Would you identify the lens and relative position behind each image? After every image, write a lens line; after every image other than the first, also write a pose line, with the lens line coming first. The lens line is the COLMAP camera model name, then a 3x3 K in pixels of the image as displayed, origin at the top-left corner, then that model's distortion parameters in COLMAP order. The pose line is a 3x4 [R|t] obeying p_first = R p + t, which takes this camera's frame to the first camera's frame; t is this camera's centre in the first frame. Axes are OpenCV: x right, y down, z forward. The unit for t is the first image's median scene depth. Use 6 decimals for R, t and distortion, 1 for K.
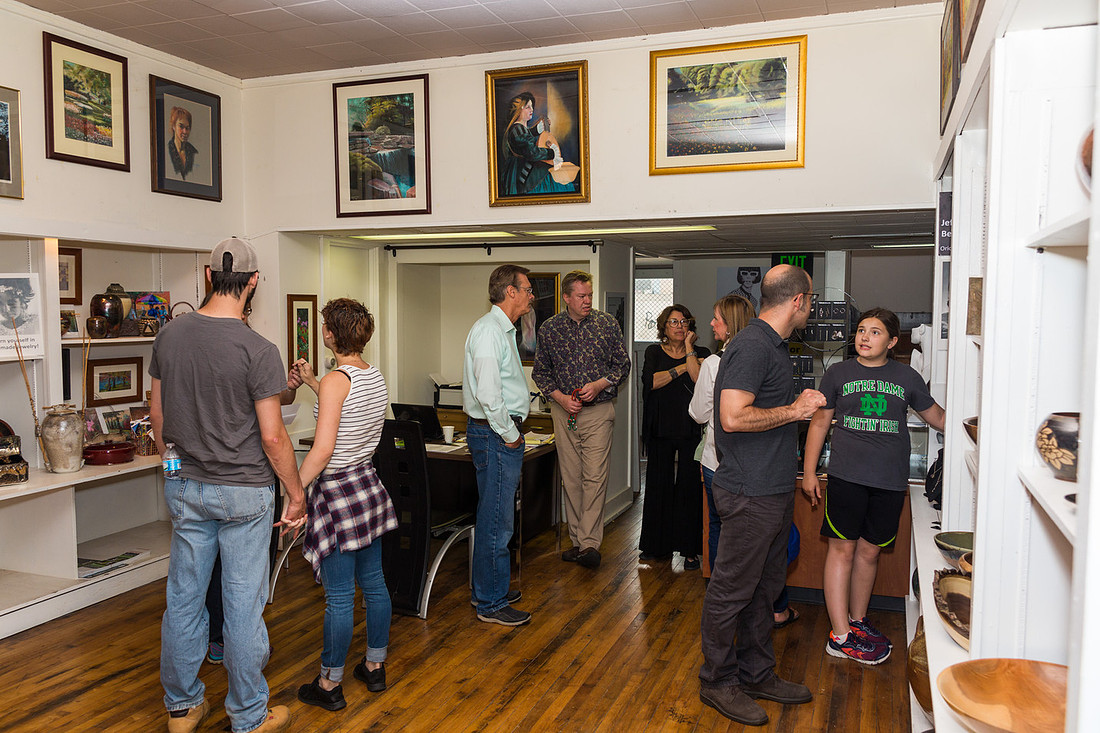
lens RADIAL K [[891.6, 0, 549.7], [0, 891.6, 363.1], [0, 0, 1]] dist [0.008807, -0.000230]
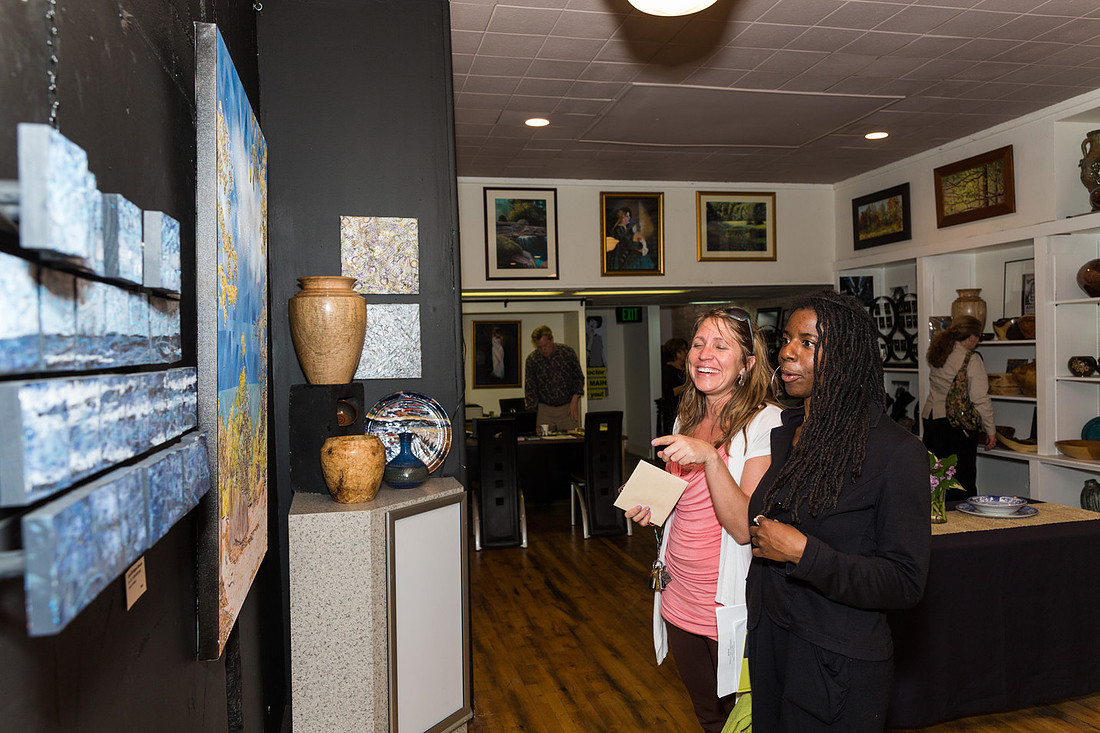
lens RADIAL K [[808.8, 0, 549.2], [0, 808.8, 364.7], [0, 0, 1]] dist [-0.000329, -0.000131]
pose [[0.828114, -0.032708, 0.559605, -0.957597], [0.067104, 0.996902, -0.041035, 0.030688], [-0.556529, 0.071534, 0.827743, -0.110459]]
